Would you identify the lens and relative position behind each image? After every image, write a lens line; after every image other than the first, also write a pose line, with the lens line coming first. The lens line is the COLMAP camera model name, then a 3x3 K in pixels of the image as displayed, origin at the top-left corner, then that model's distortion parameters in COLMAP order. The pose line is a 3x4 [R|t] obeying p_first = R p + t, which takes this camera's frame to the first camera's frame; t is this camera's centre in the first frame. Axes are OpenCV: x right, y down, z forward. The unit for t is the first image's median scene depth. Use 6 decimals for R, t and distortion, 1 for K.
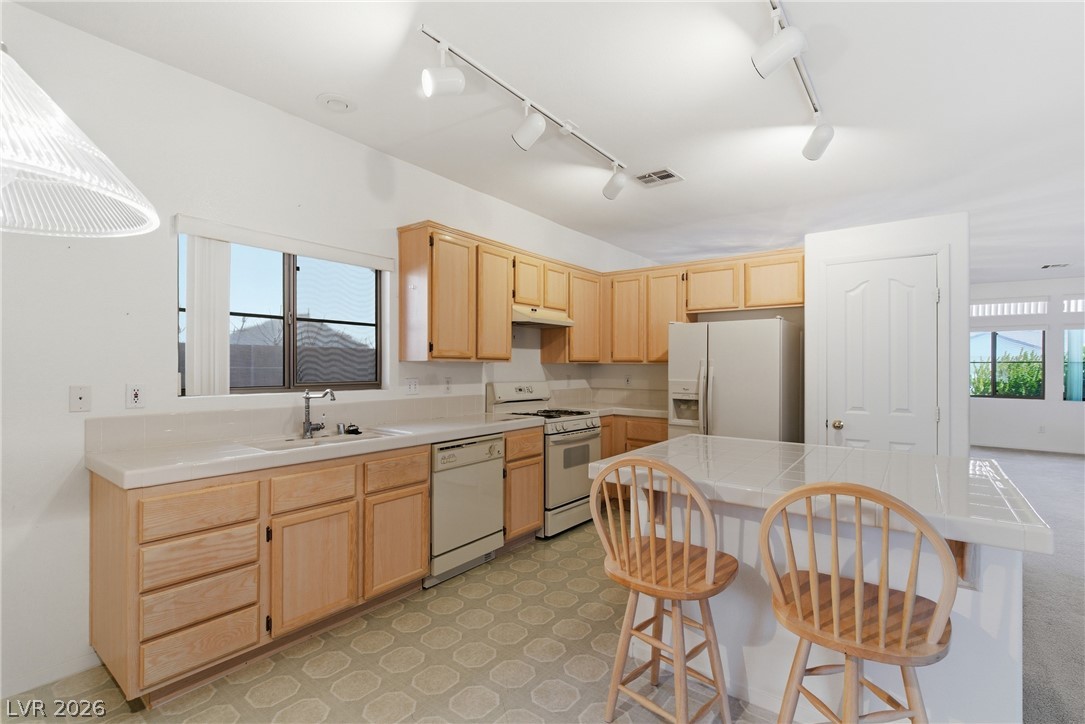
lens RADIAL K [[494.2, 0, 542.5], [0, 494.2, 362.0], [0, 0, 1]] dist [0.000494, -0.000237]
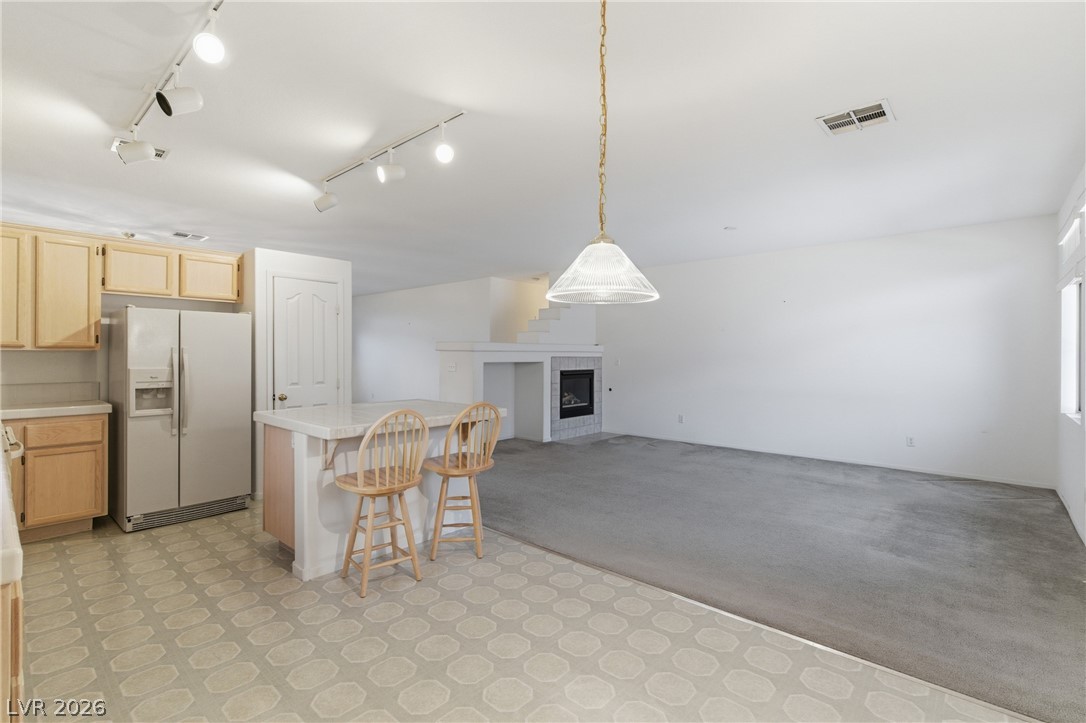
lens RADIAL K [[499.4, 0, 543.0], [0, 499.4, 361.5], [0, 0, 1]] dist [-0.000813, -0.000205]
pose [[0.070133, -0.020764, 0.997322, -0.662195], [-0.015467, 0.999641, 0.021900, -0.010004], [-0.997418, -0.016961, 0.069786, 0.188197]]
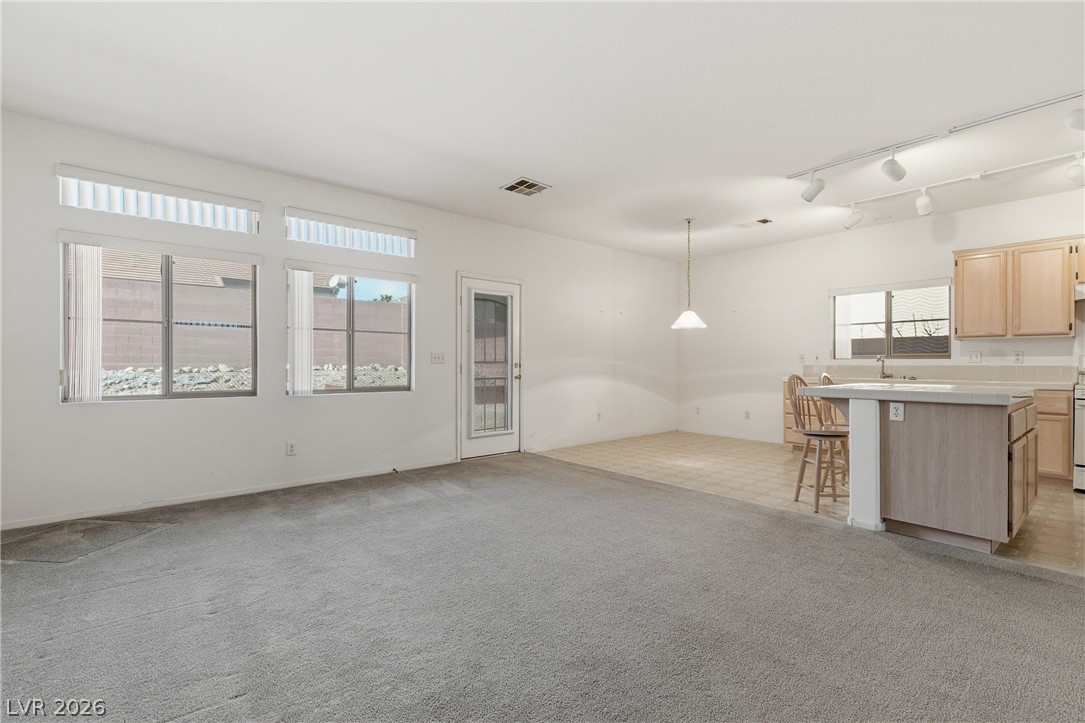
lens RADIAL K [[487.1, 0, 545.8], [0, 487.1, 363.7], [0, 0, 1]] dist [0.000894, -0.000375]
pose [[-0.209097, -0.006173, -0.977875, 1.387599], [0.006070, 0.999953, -0.007610, 0.069241], [0.977876, -0.007527, -0.209050, 0.038228]]
